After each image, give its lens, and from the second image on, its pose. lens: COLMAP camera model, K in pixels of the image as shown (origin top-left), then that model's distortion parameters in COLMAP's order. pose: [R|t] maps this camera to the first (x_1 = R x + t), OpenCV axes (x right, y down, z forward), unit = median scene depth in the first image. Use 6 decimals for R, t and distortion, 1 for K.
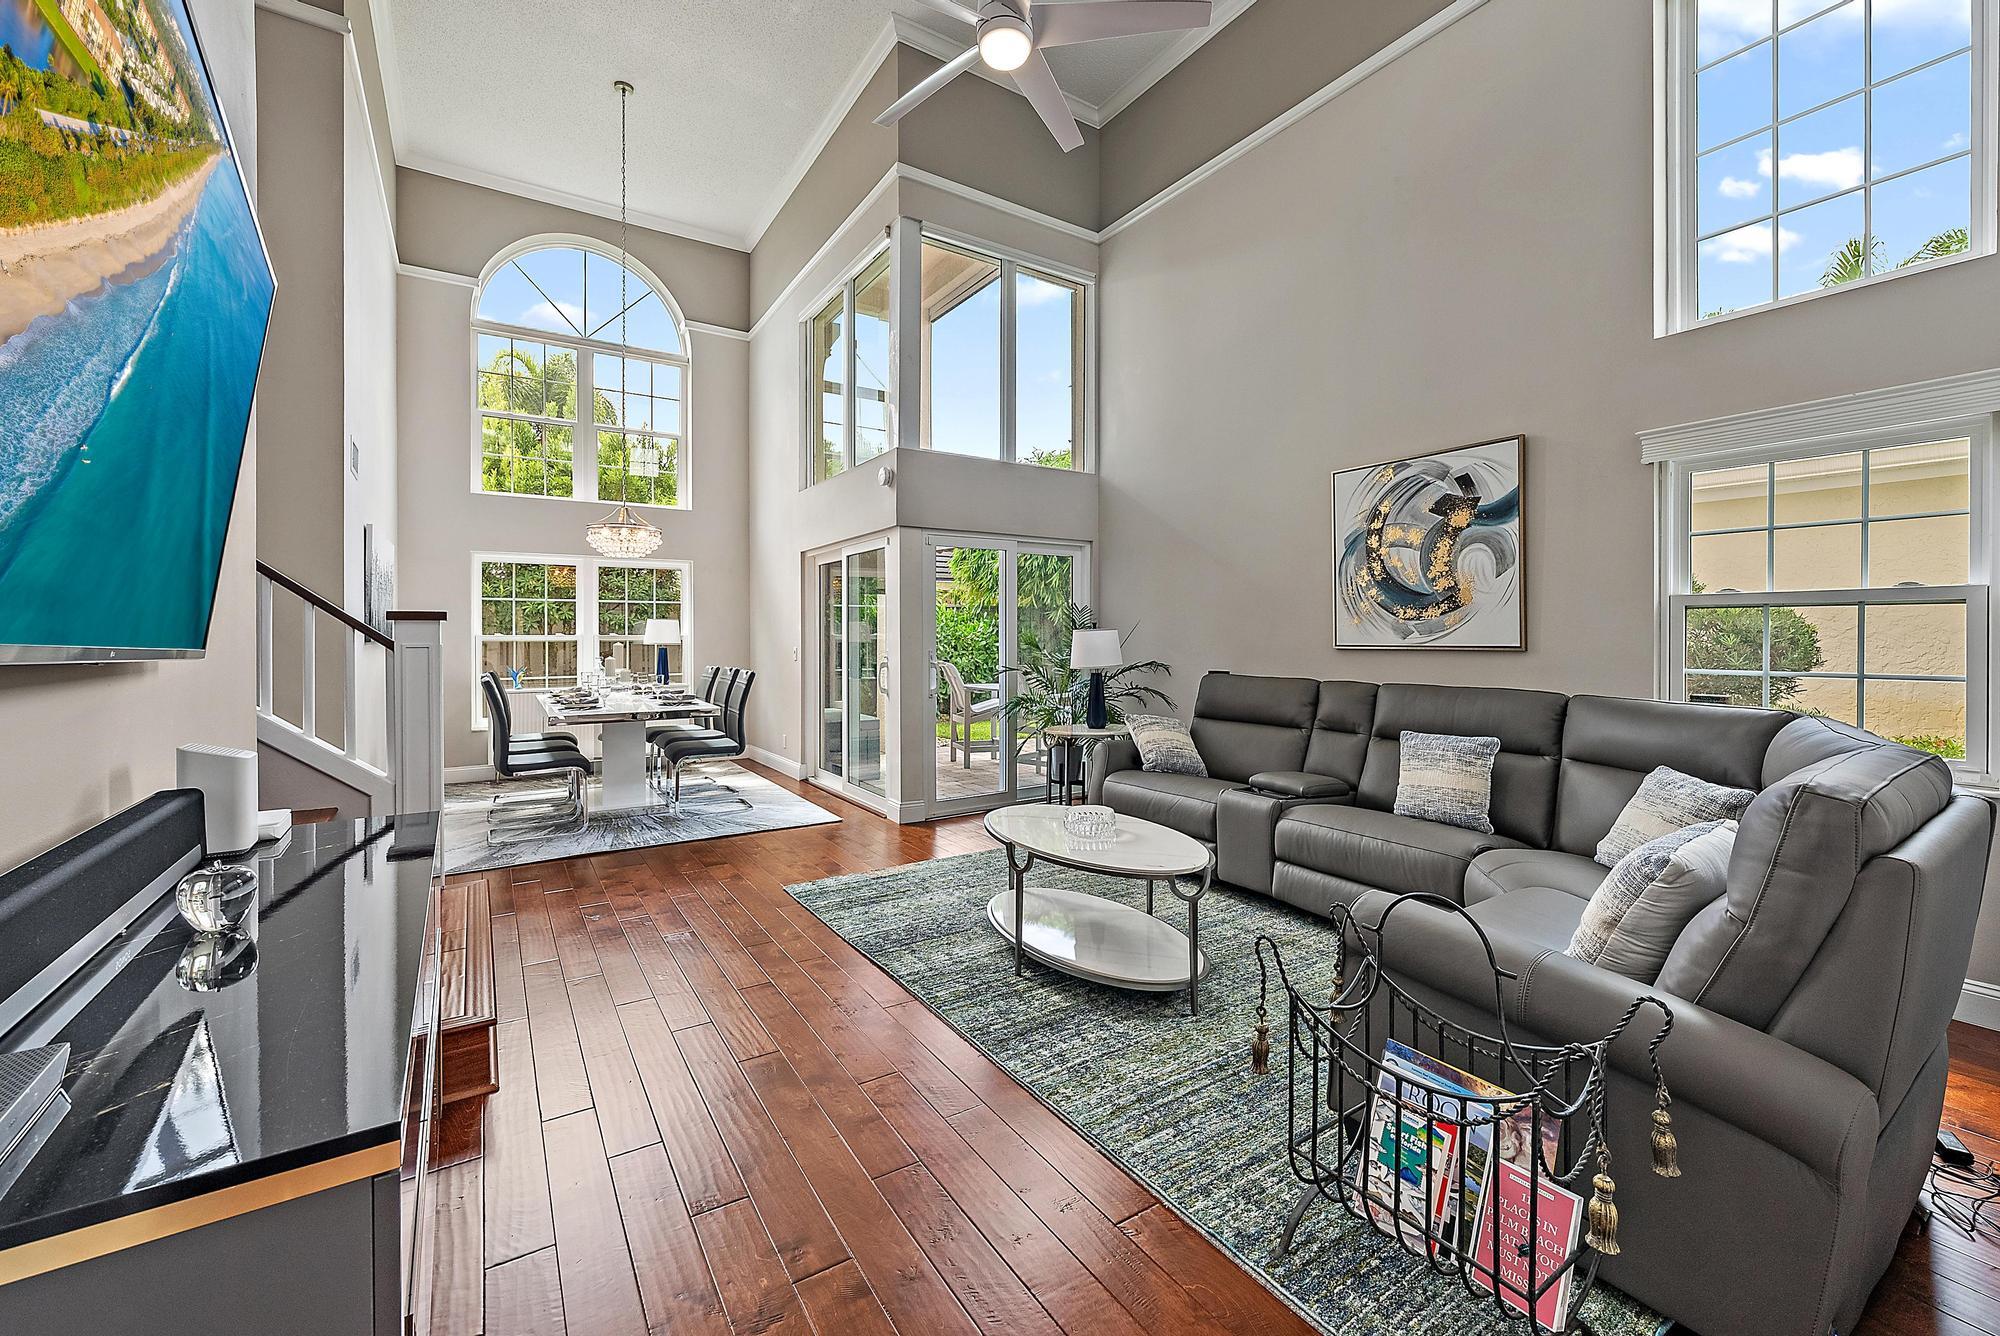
lens RADIAL K [[788.3, 0, 1003.3], [0, 788.3, 638.5], [0, 0, 1]] dist [0.001313, 0.000178]
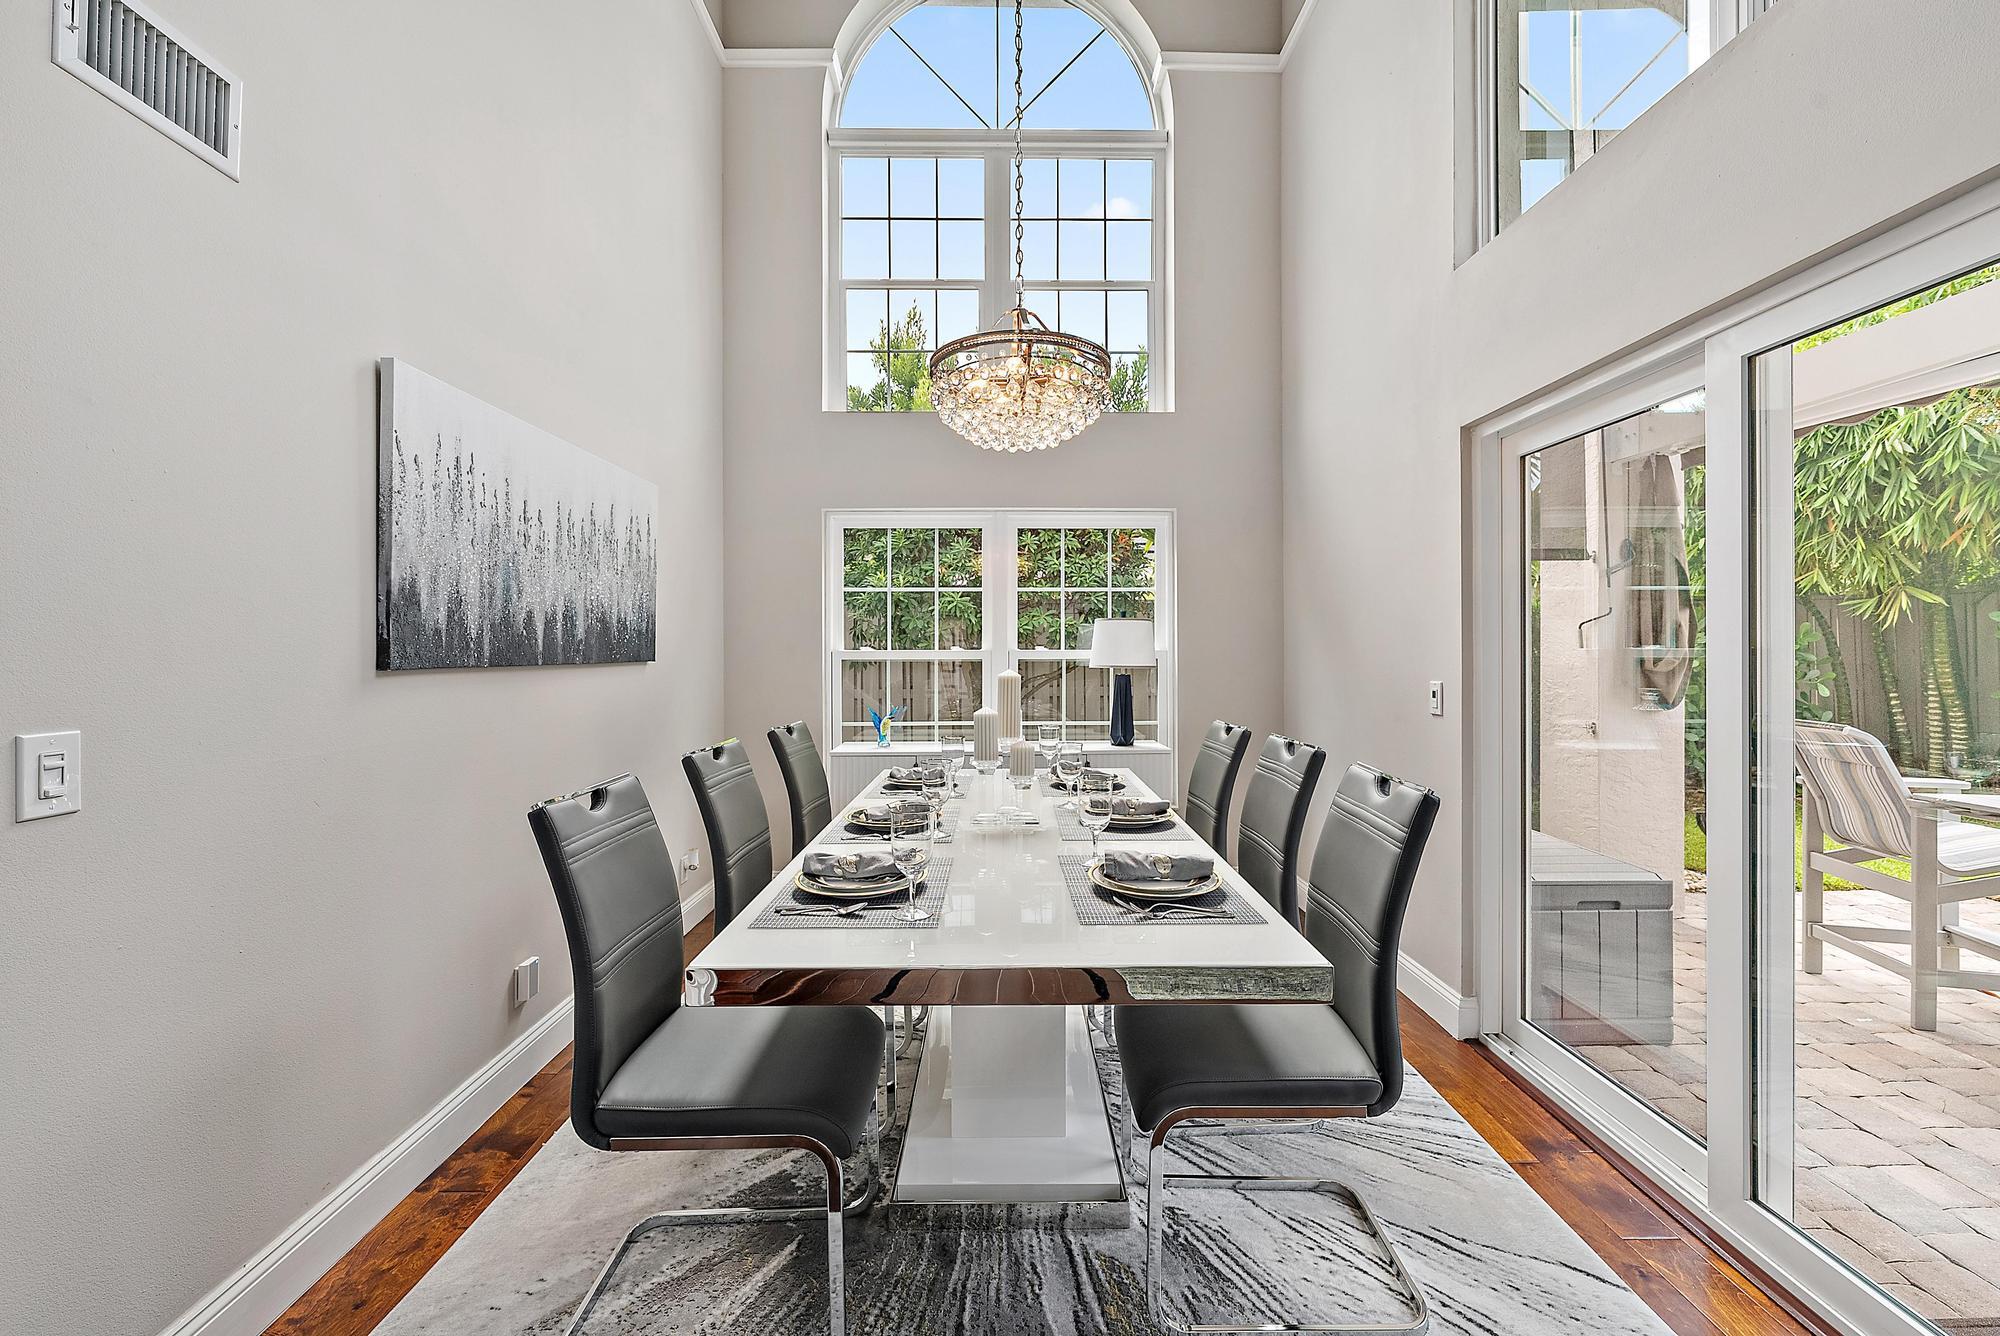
lens RADIAL K [[798.7, 0, 1003.5], [0, 798.7, 646.5], [0, 0, 1]] dist [0.000479, -0.000063]
pose [[0.844206, -0.001900, -0.536015, -0.185973], [-0.001552, 0.999981, -0.005989, -0.002706], [0.536016, 0.005887, 0.844187, 0.442219]]
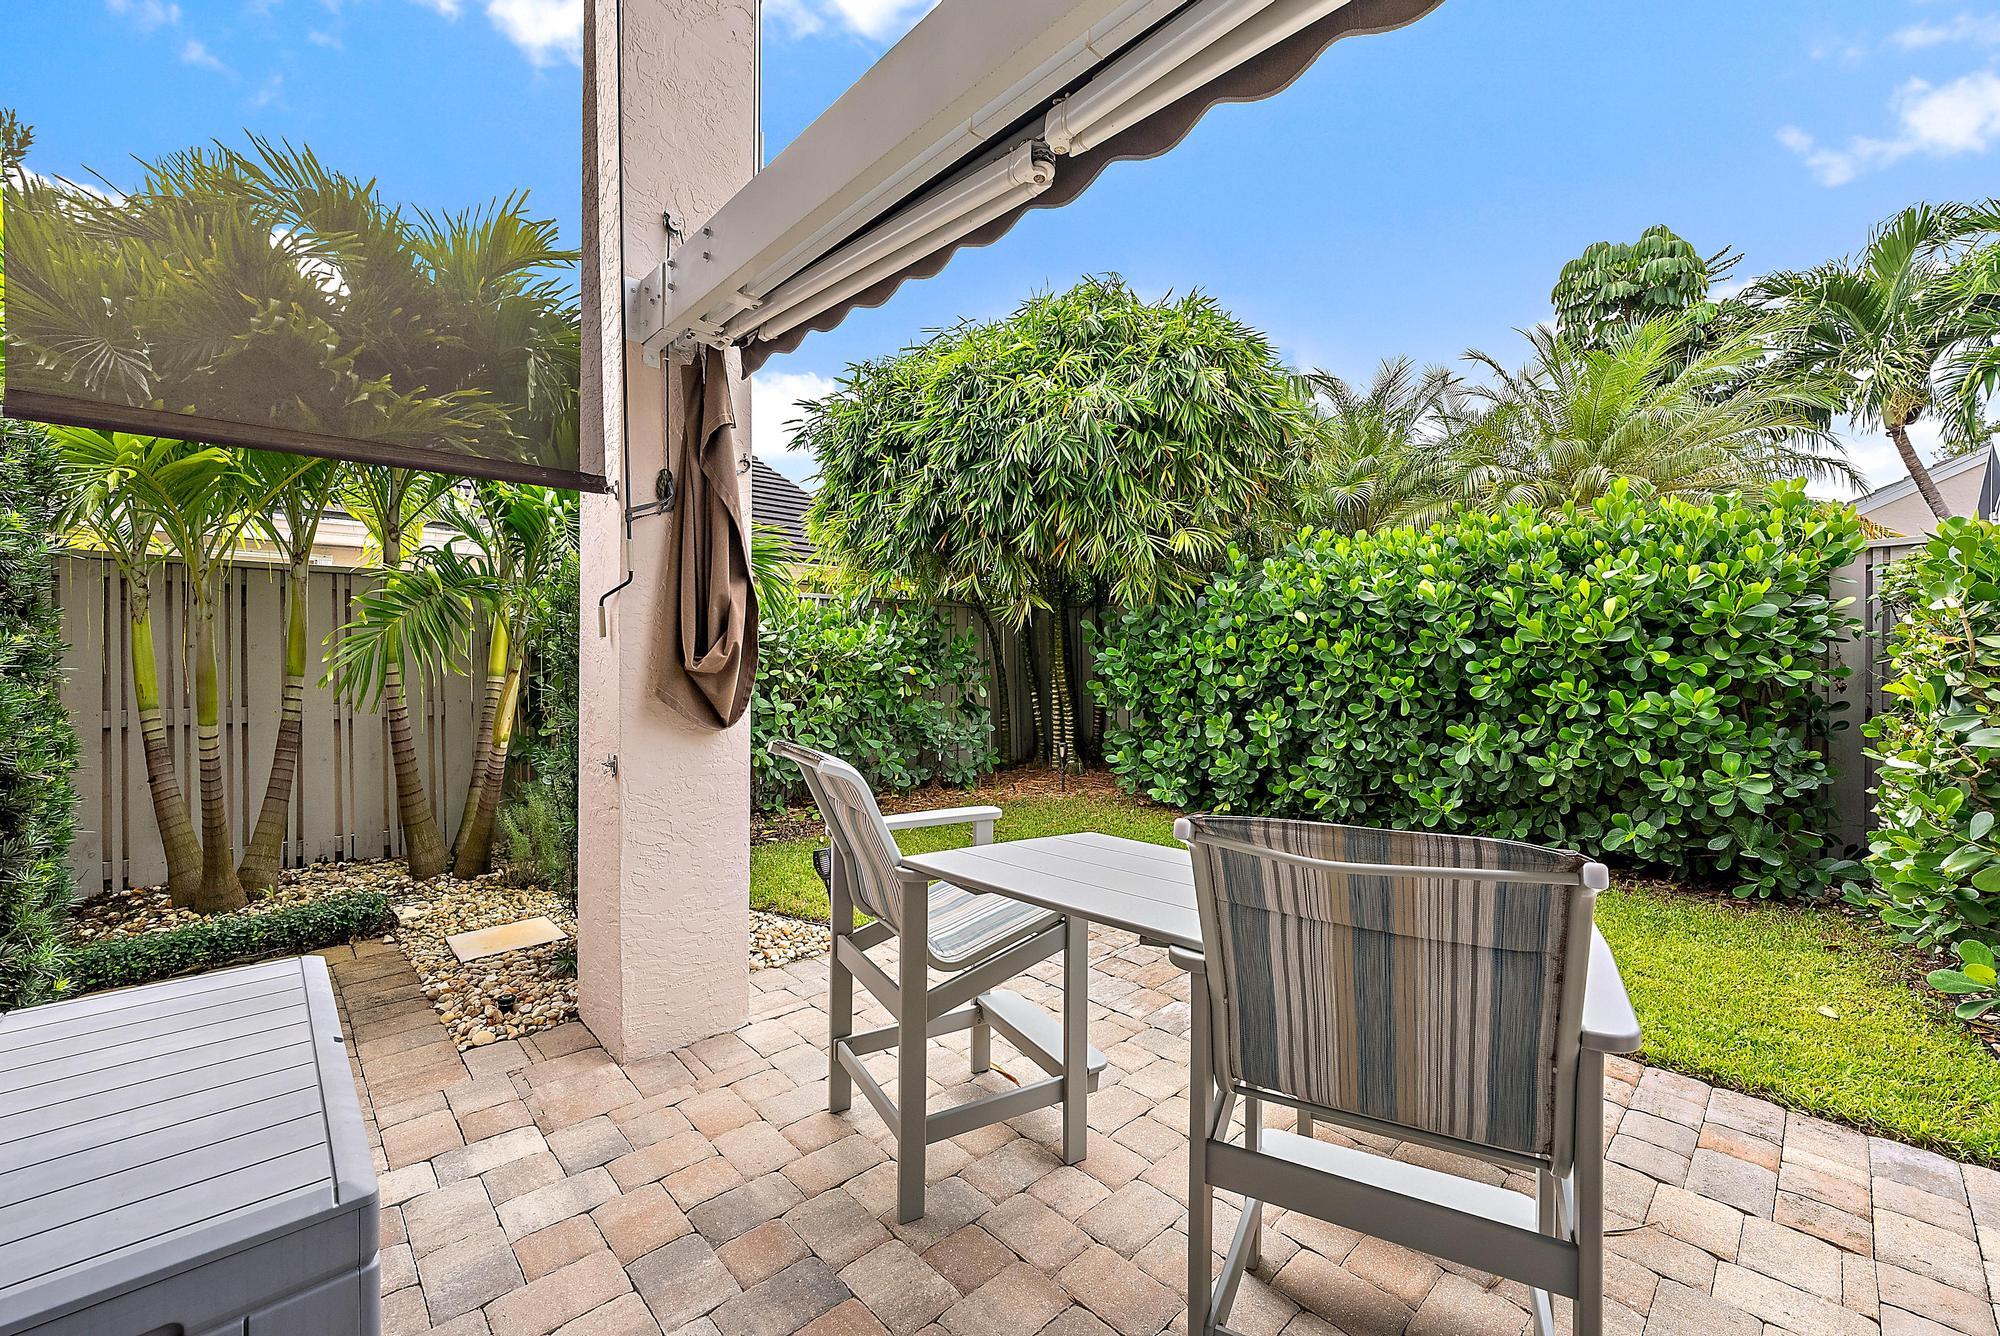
lens RADIAL K [[799.2, 0, 1000.0], [0, 799.2, 668.0], [0, 0, 1]] dist [-0.001788, -0.000381]
pose [[0.984478, 0.000384, 0.175505, -0.054725], [-0.001490, 0.999980, 0.006169, 0.004790], [-0.175499, -0.006335, 0.984459, 0.716422]]
